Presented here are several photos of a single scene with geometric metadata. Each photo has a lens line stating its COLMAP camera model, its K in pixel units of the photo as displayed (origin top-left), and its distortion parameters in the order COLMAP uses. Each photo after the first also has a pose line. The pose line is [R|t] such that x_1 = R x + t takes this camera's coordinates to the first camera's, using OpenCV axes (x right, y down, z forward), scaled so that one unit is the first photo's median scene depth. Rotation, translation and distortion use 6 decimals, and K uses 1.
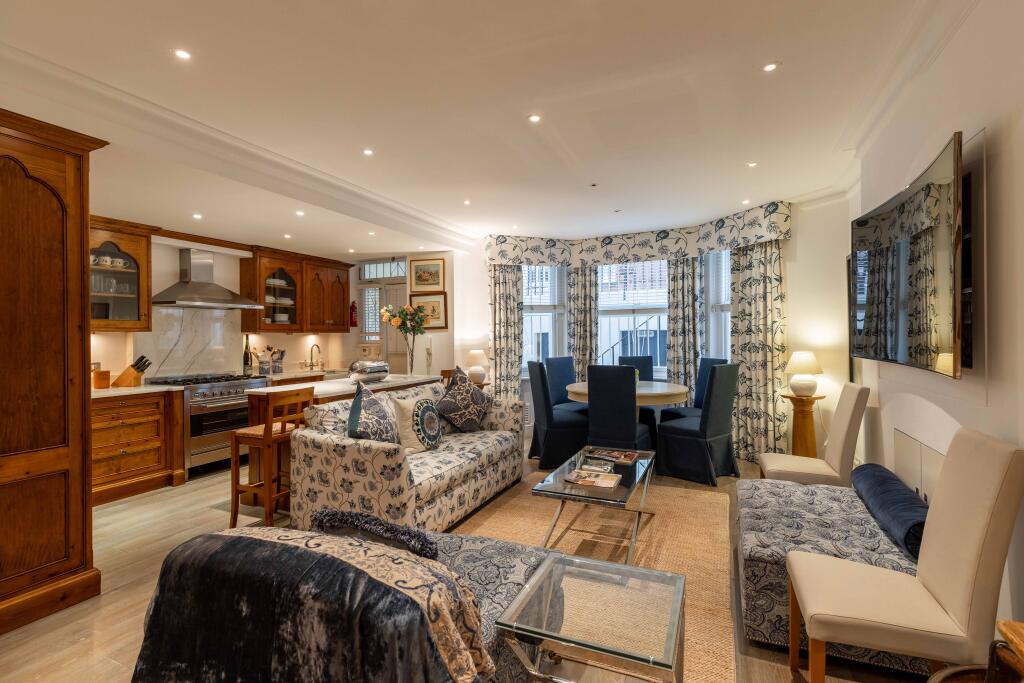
lens RADIAL K [[466.9, 0, 515.6], [0, 466.9, 340.0], [0, 0, 1]] dist [0.000947, -0.000038]
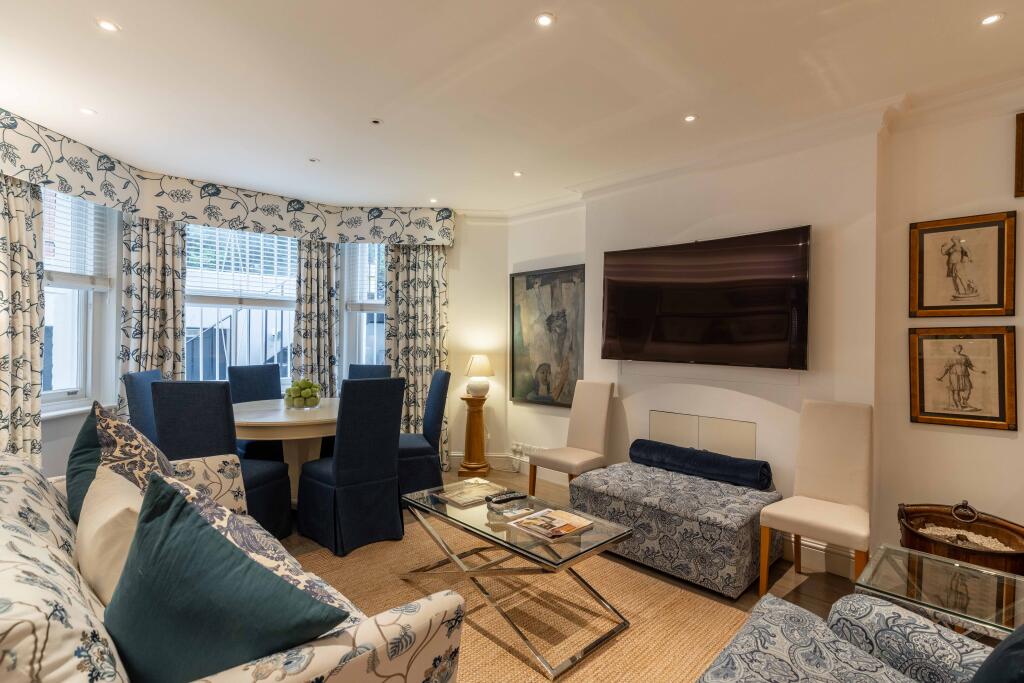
lens RADIAL K [[494.4, 0, 512.8], [0, 494.4, 339.6], [0, 0, 1]] dist [-0.004028, -0.000633]
pose [[0.356319, 0.014381, 0.934254, -0.319687], [-0.008755, 0.999889, -0.012052, 0.001508], [-0.934323, -0.003885, 0.356406, 0.390542]]
